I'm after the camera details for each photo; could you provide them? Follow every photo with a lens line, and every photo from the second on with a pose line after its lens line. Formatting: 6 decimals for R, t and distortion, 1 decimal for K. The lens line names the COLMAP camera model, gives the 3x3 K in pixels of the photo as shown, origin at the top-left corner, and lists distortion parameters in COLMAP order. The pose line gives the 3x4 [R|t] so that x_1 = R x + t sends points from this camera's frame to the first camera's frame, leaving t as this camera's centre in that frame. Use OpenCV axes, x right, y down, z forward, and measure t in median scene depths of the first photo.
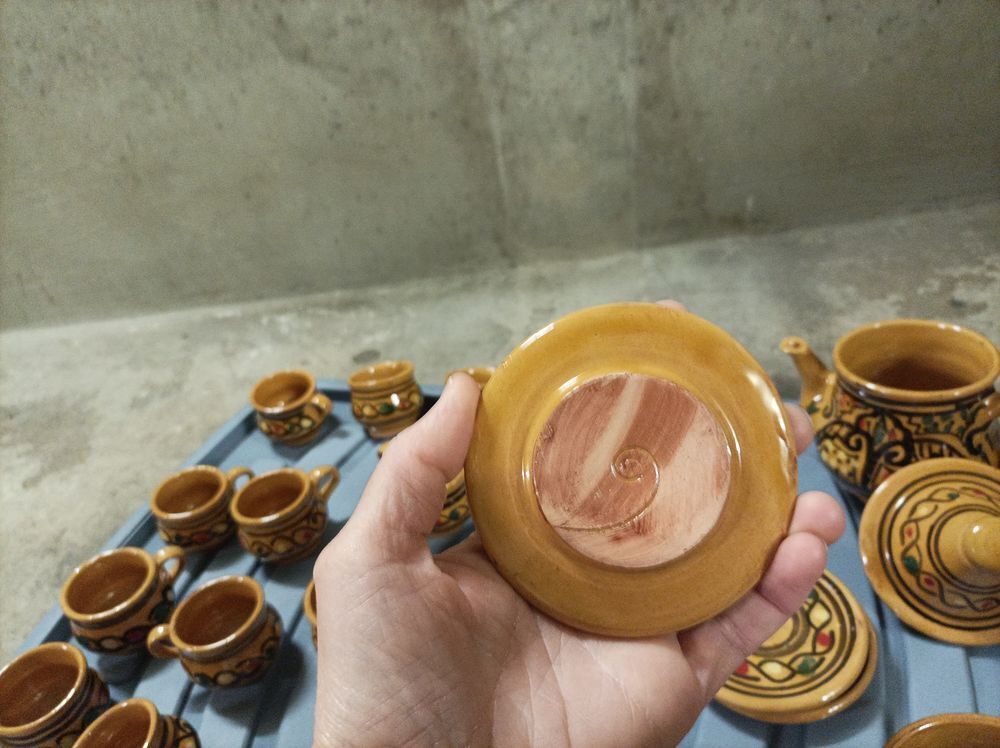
lens RADIAL K [[767.1, 0, 499.9], [0, 767.1, 375.0], [0, 0, 1]] dist [-0.009077, 0.001138]
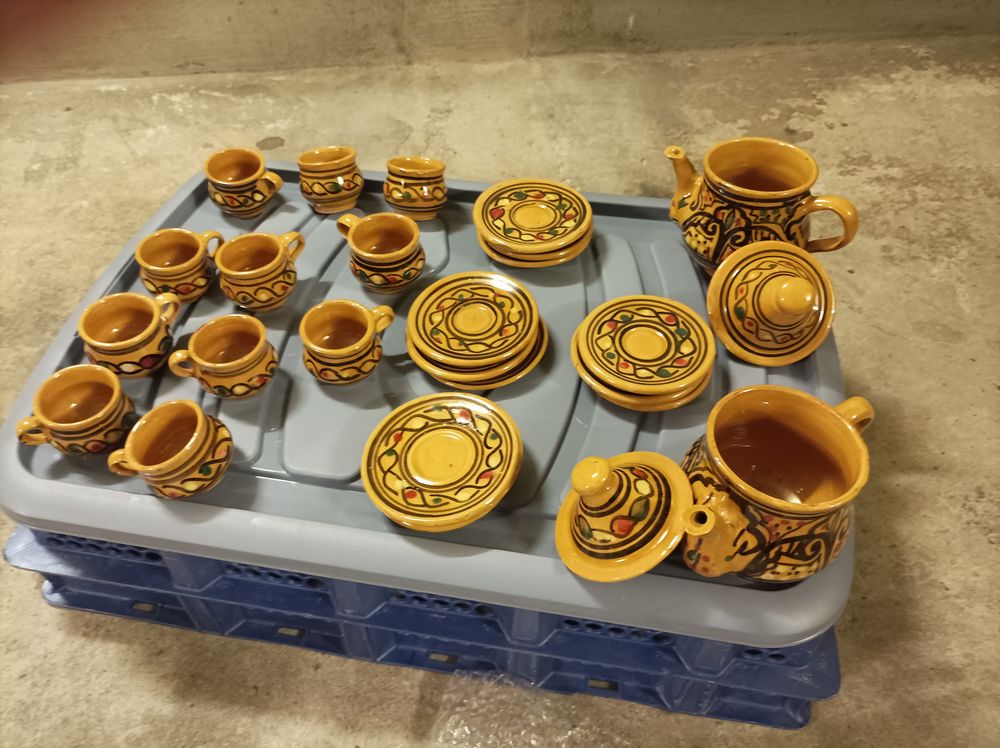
lens RADIAL K [[755.1, 0, 501.2], [0, 755.1, 374.7], [0, 0, 1]] dist [0.009807, -0.004441]
pose [[0.978871, 0.007567, 0.204340, -0.081095], [-0.057321, 0.969402, 0.238693, 0.018886], [-0.196281, -0.245363, 0.949353, -0.123745]]
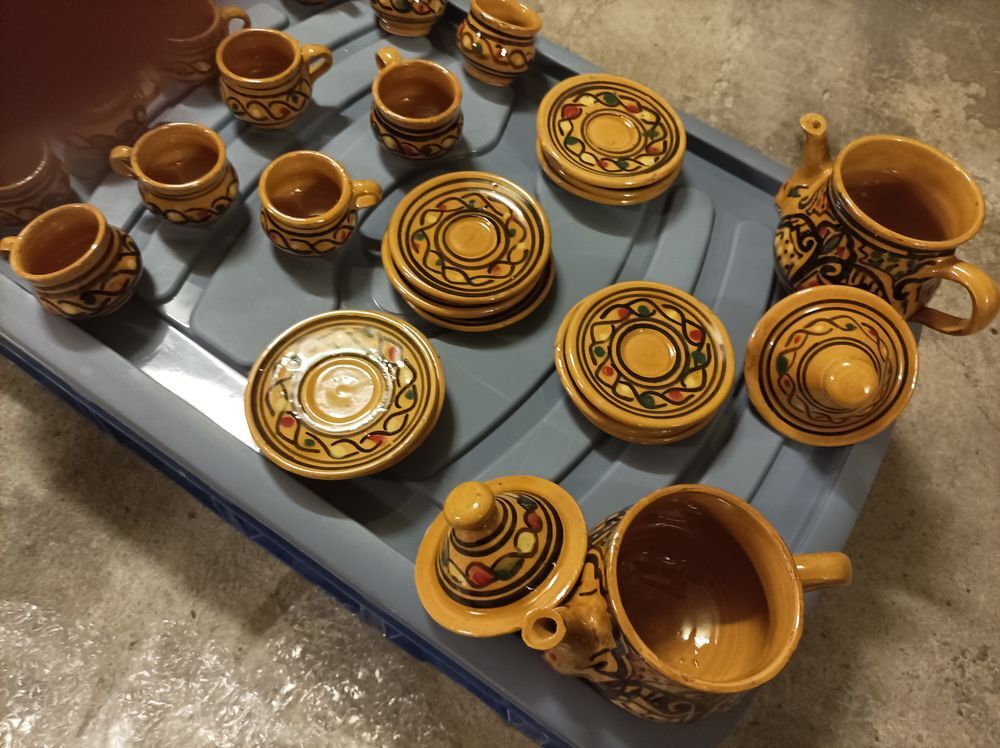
lens RADIAL K [[756.2, 0, 503.1], [0, 756.2, 373.9], [0, 0, 1]] dist [0.004295, -0.007849]
pose [[0.925250, 0.364080, 0.106576, 0.018432], [-0.369255, 0.799934, 0.473030, -0.047057], [0.086967, -0.477024, 0.874577, -0.006101]]
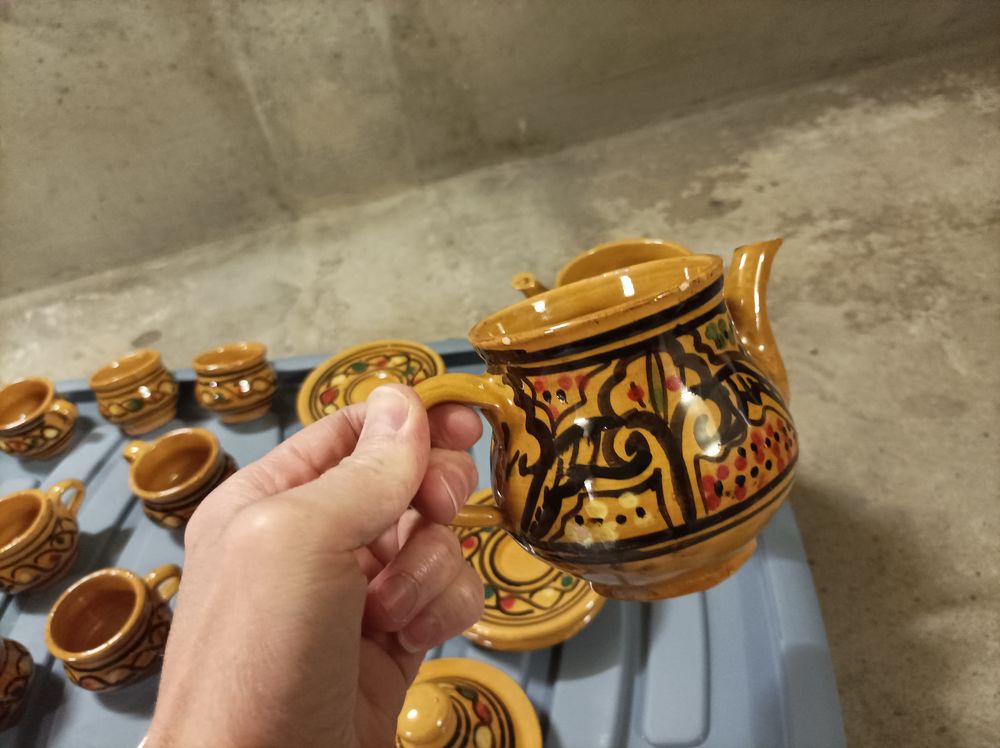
lens RADIAL K [[767.1, 0, 499.9], [0, 767.1, 375.0], [0, 0, 1]] dist [-0.009077, 0.001138]
pose [[0.969834, -0.166598, 0.177953, 0.075696], [0.150199, 0.983375, 0.102052, -0.012033], [-0.191996, -0.072246, 0.978733, 0.000736]]
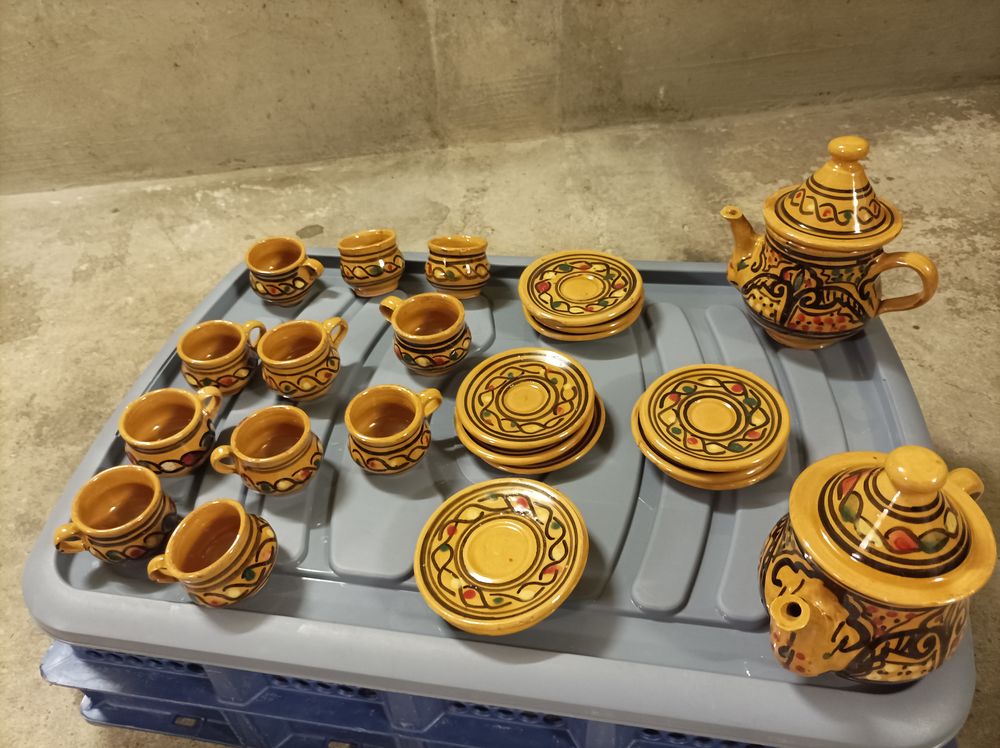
lens RADIAL K [[755.1, 0, 501.2], [0, 755.1, 374.7], [0, 0, 1]] dist [0.009807, -0.004441]
pose [[0.987885, -0.020545, 0.153823, -0.085295], [-0.002153, 0.989288, 0.145960, 0.020179], [-0.155174, -0.144523, 0.977258, -0.088278]]
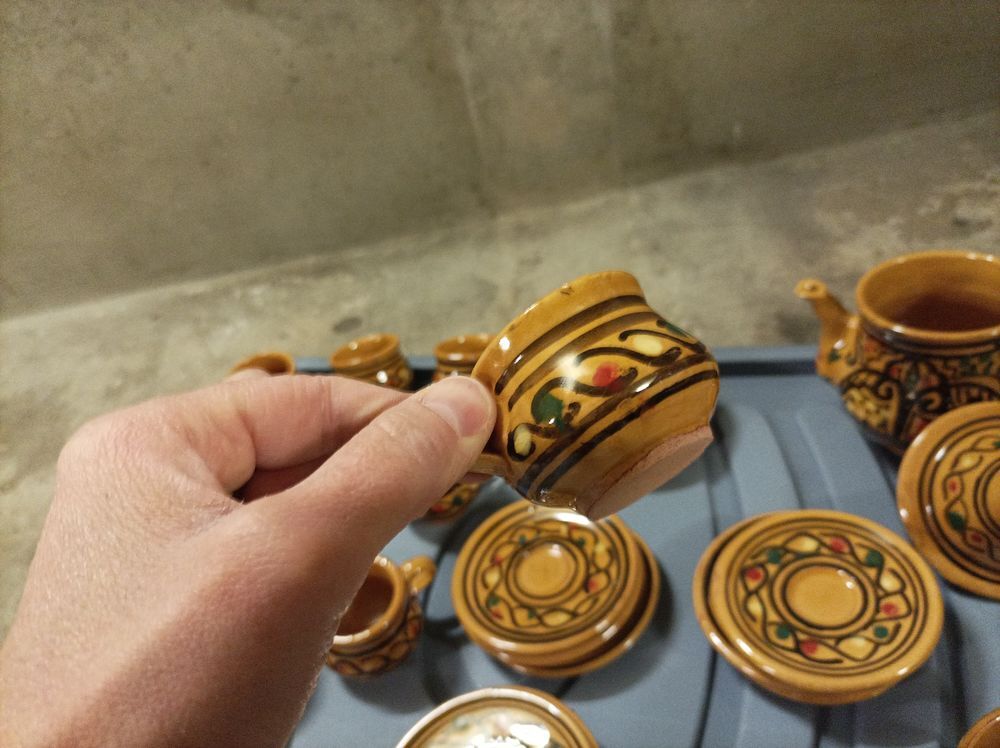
lens RADIAL K [[773.5, 0, 501.3], [0, 773.5, 377.6], [0, 0, 1]] dist [-0.019552, 0.007644]
pose [[0.996691, -0.079643, 0.016230, -0.005201], [0.078257, 0.994248, 0.073124, -0.014870], [-0.021961, -0.071612, 0.997191, 0.039206]]
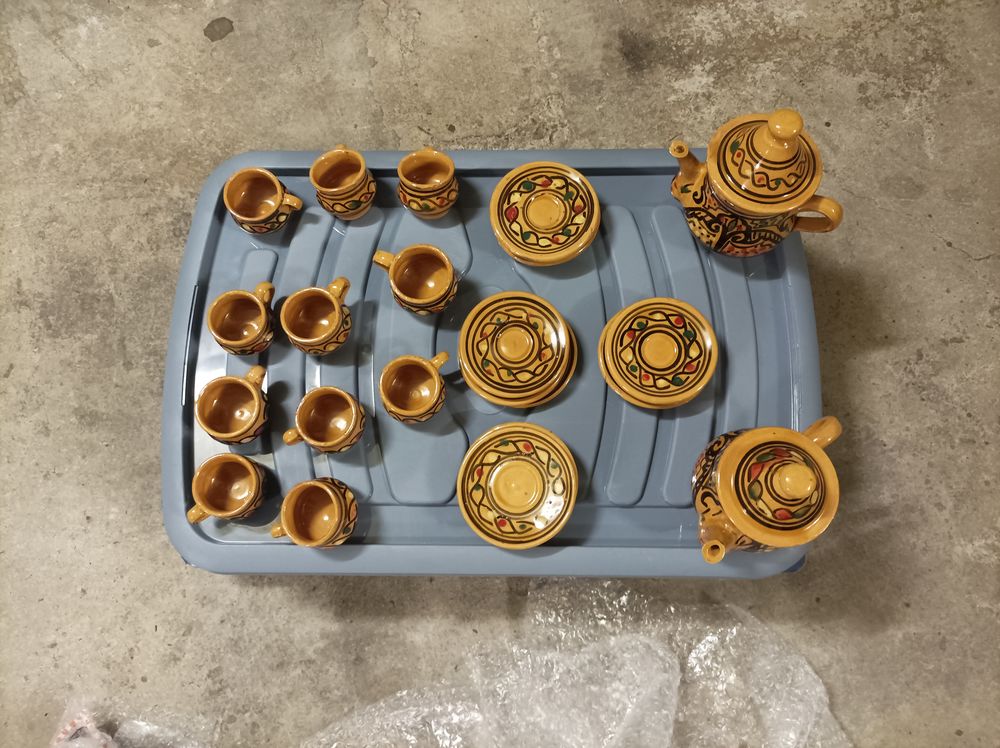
lens RADIAL K [[755.1, 0, 501.2], [0, 755.1, 374.7], [0, 0, 1]] dist [0.009807, -0.004441]
pose [[0.950854, -0.236014, 0.200435, -0.141077], [0.051246, 0.758339, 0.649843, -0.318238], [-0.305370, -0.607634, 0.733164, -0.073800]]
